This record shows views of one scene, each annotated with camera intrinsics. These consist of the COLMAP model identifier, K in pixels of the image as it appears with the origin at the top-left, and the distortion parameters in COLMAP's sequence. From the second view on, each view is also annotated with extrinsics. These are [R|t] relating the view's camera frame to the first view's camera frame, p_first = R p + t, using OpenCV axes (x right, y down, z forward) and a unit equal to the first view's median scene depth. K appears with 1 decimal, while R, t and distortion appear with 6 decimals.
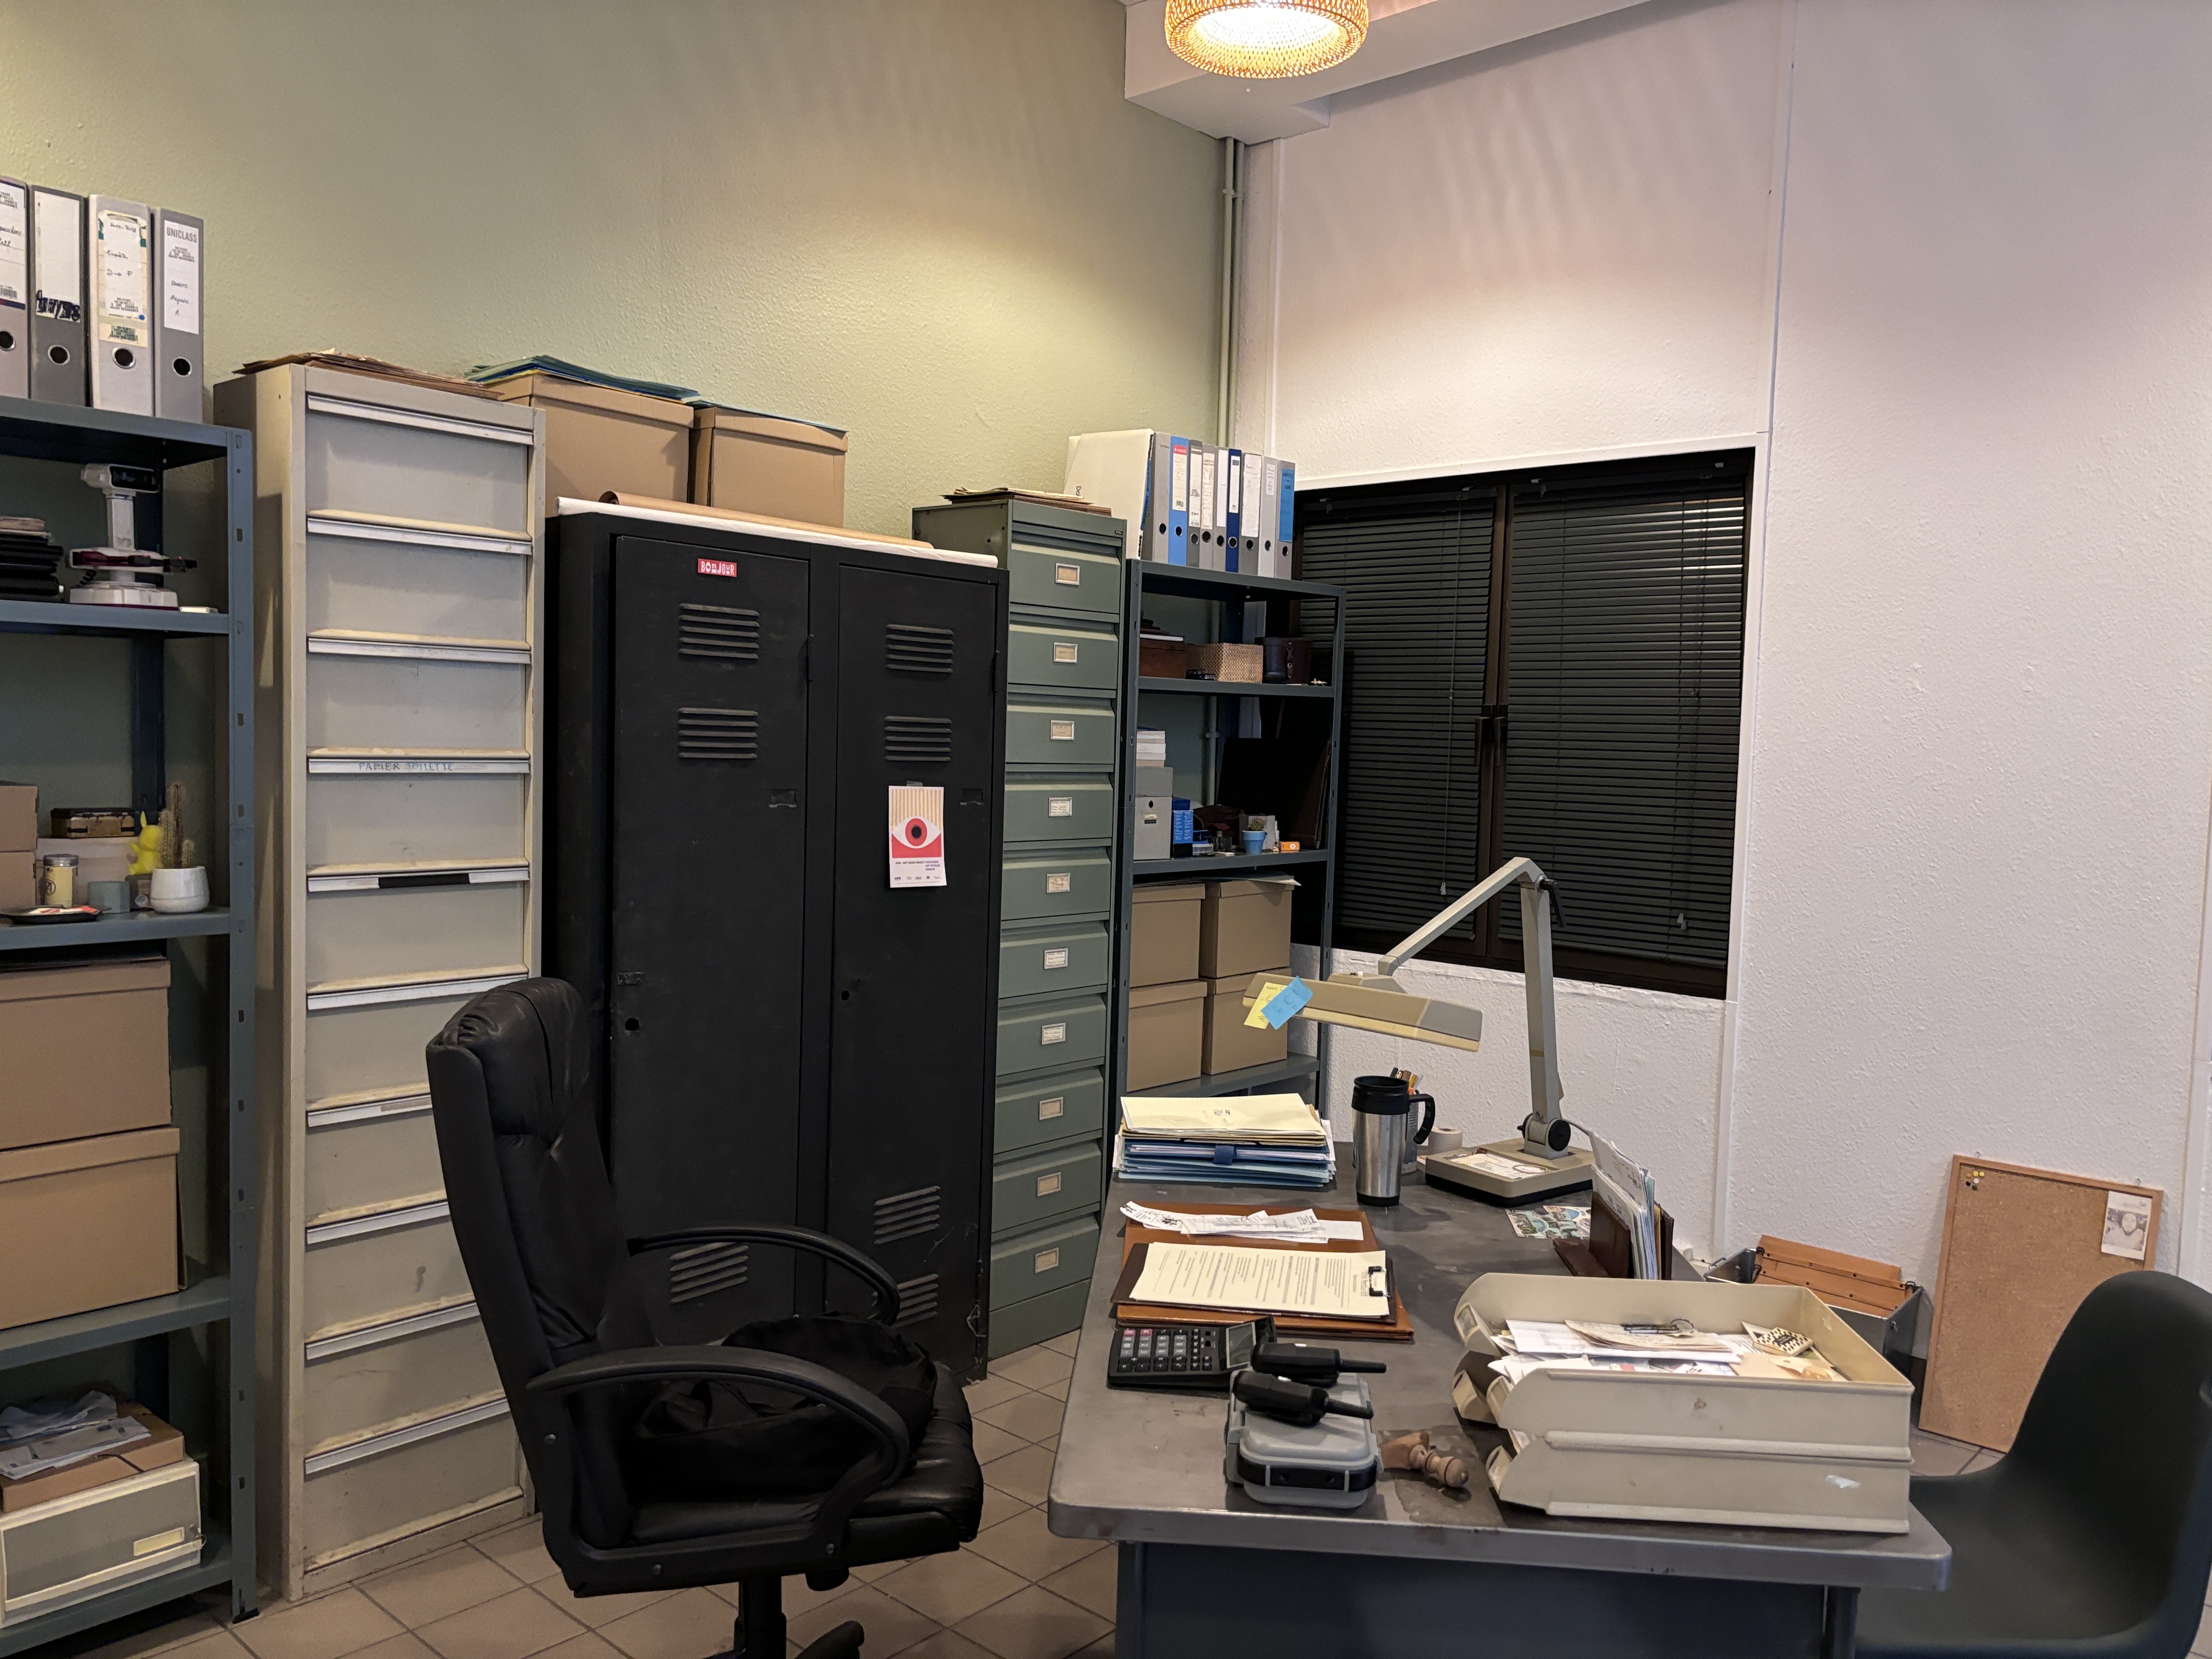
lens RADIAL K [[1669.5, 0, 1121.6], [0, 1669.5, 834.2], [0, 0, 1]] dist [0.056243, -0.073371]
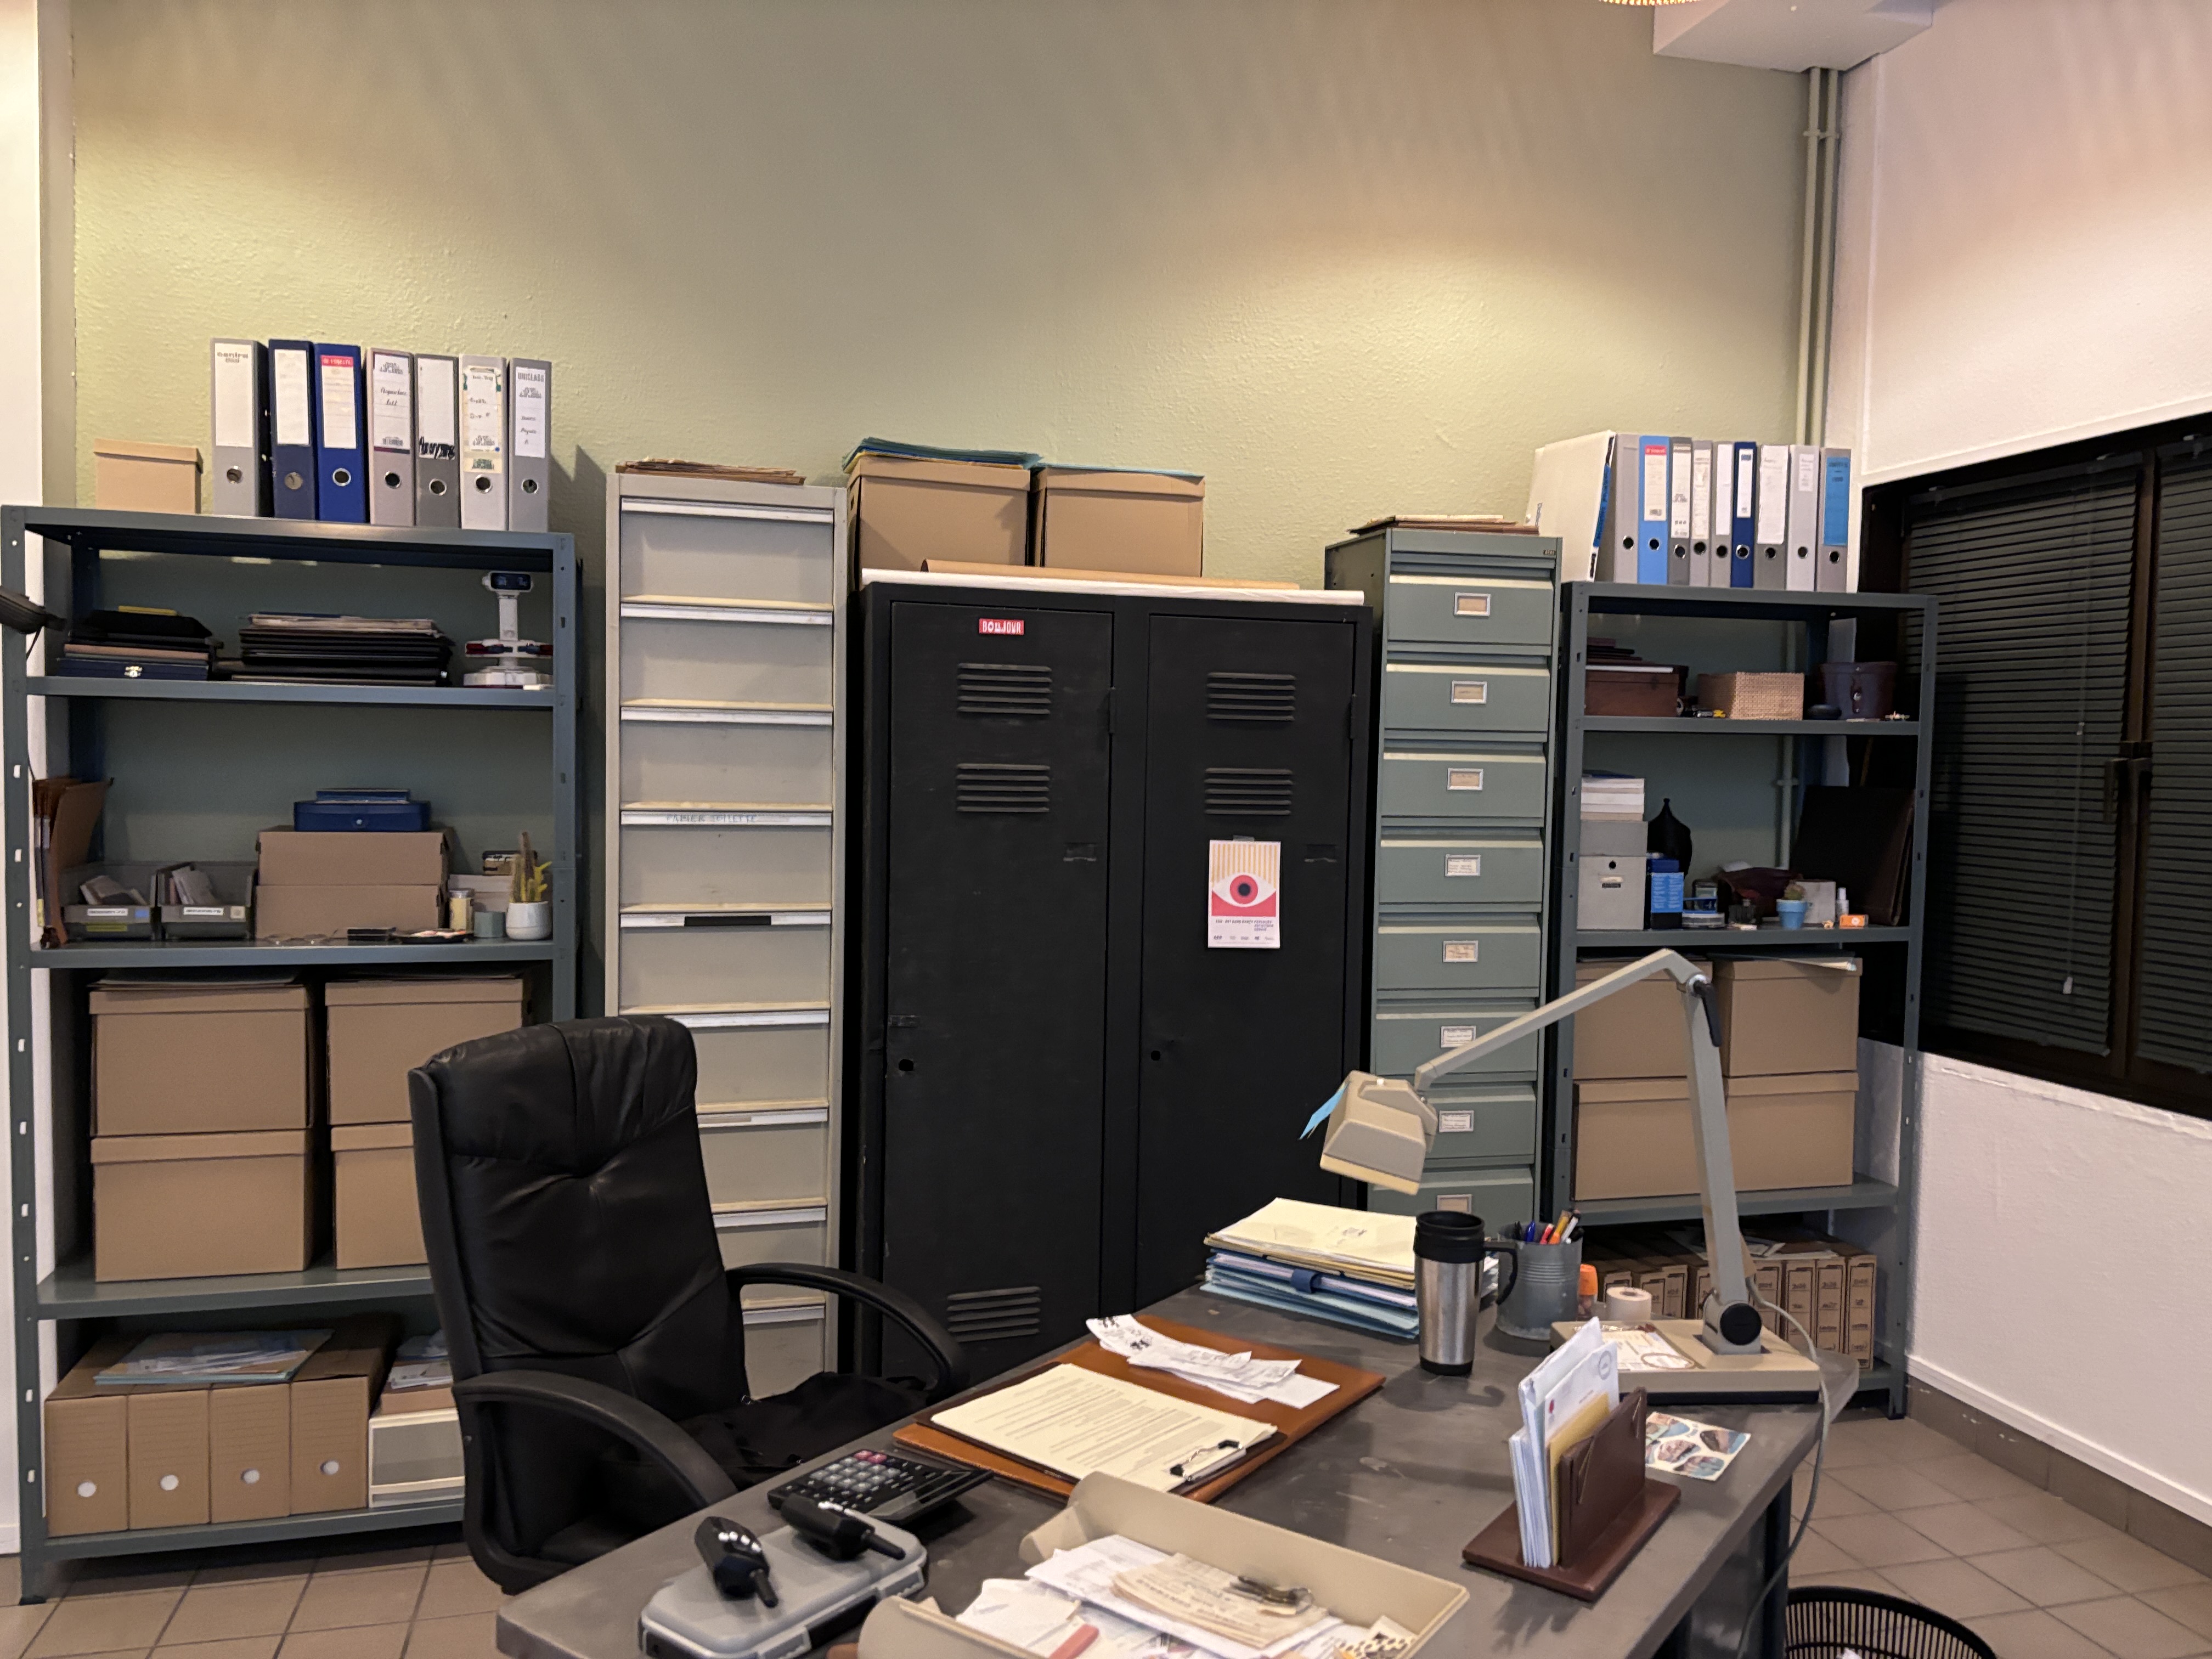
lens RADIAL K [[1669.5, 0, 1094.9], [0, 1669.5, 843.7], [0, 0, 1]] dist [0.056243, -0.073371]
pose [[0.839128, 0.016171, -0.543694, 0.335416], [-0.027357, 0.999548, -0.012493, -0.013889], [0.543246, 0.025357, 0.839191, 0.166697]]
